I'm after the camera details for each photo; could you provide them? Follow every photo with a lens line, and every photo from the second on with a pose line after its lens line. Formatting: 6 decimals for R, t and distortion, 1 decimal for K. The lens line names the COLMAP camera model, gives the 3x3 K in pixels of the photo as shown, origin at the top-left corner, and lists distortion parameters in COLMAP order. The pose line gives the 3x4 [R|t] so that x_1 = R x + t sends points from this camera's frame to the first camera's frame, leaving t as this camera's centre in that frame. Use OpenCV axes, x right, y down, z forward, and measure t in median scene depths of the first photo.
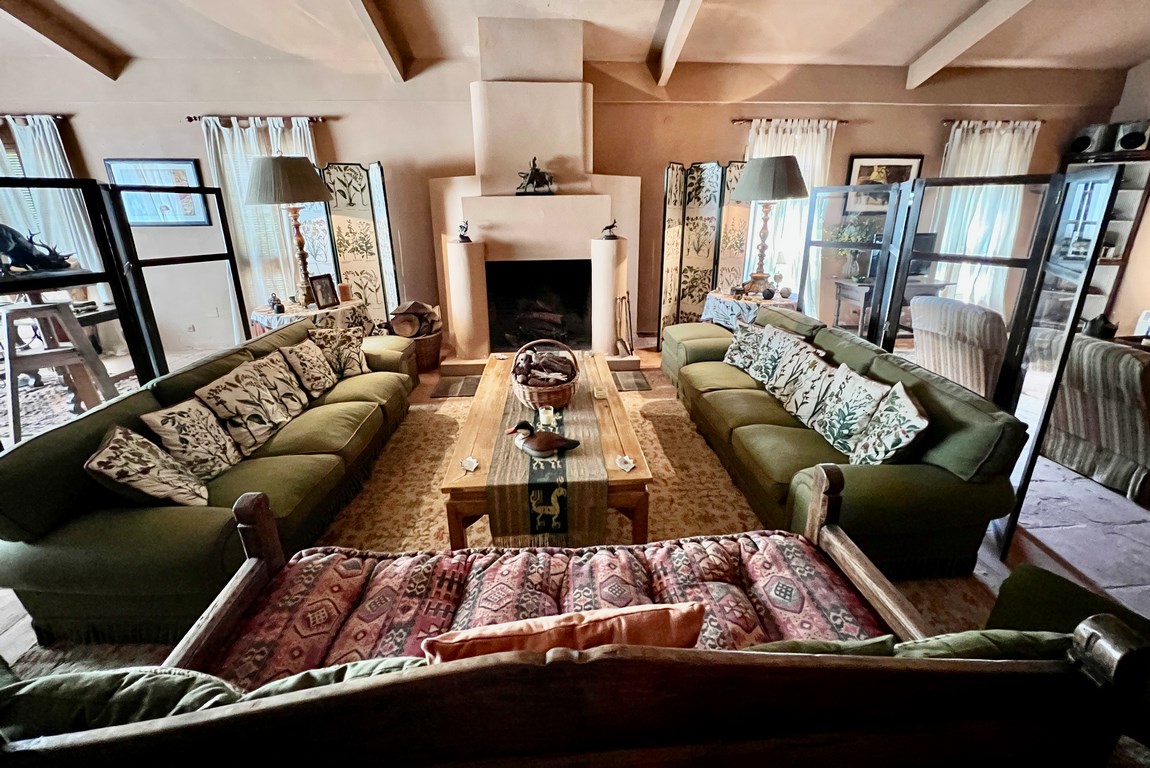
lens RADIAL K [[459.4, 0, 578.0], [0, 459.4, 338.9], [0, 0, 1]] dist [-0.000131, 0.000056]
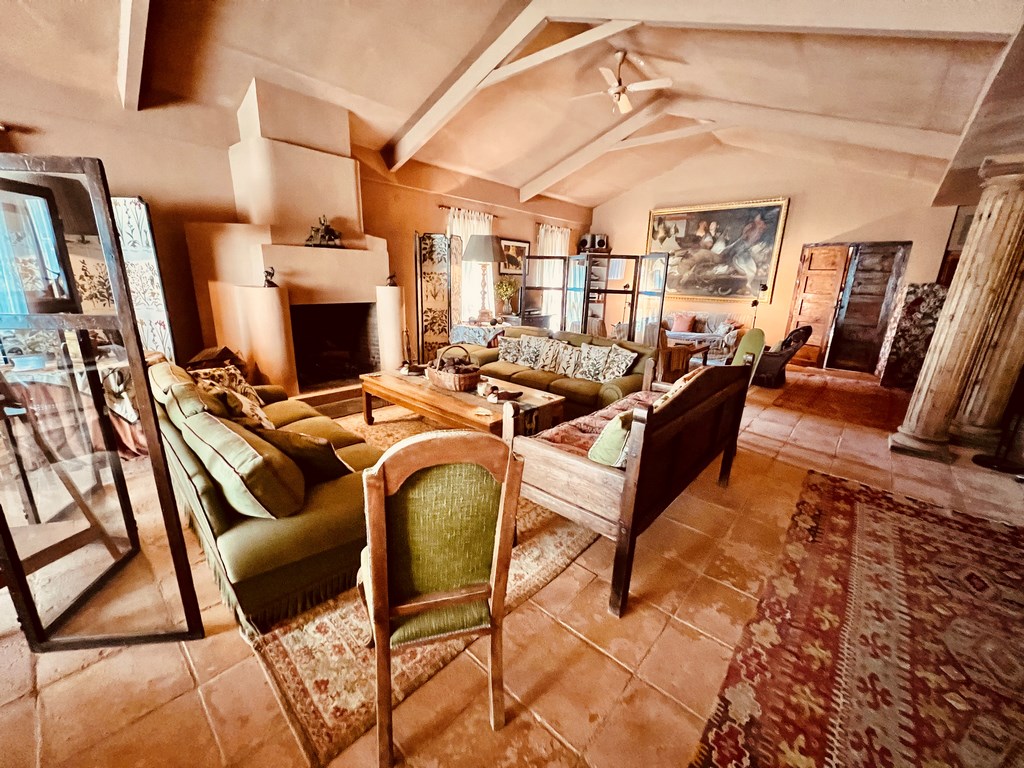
lens RADIAL K [[410.3, 0, 512.0], [0, 410.3, 384.0], [0, 0, 1]] dist [-0.002242, -0.000087]
pose [[0.717923, -0.148647, 0.680067, -0.471684], [0.161272, 0.985873, 0.045239, 0.051807], [-0.677184, 0.077198, 0.731753, -0.046875]]
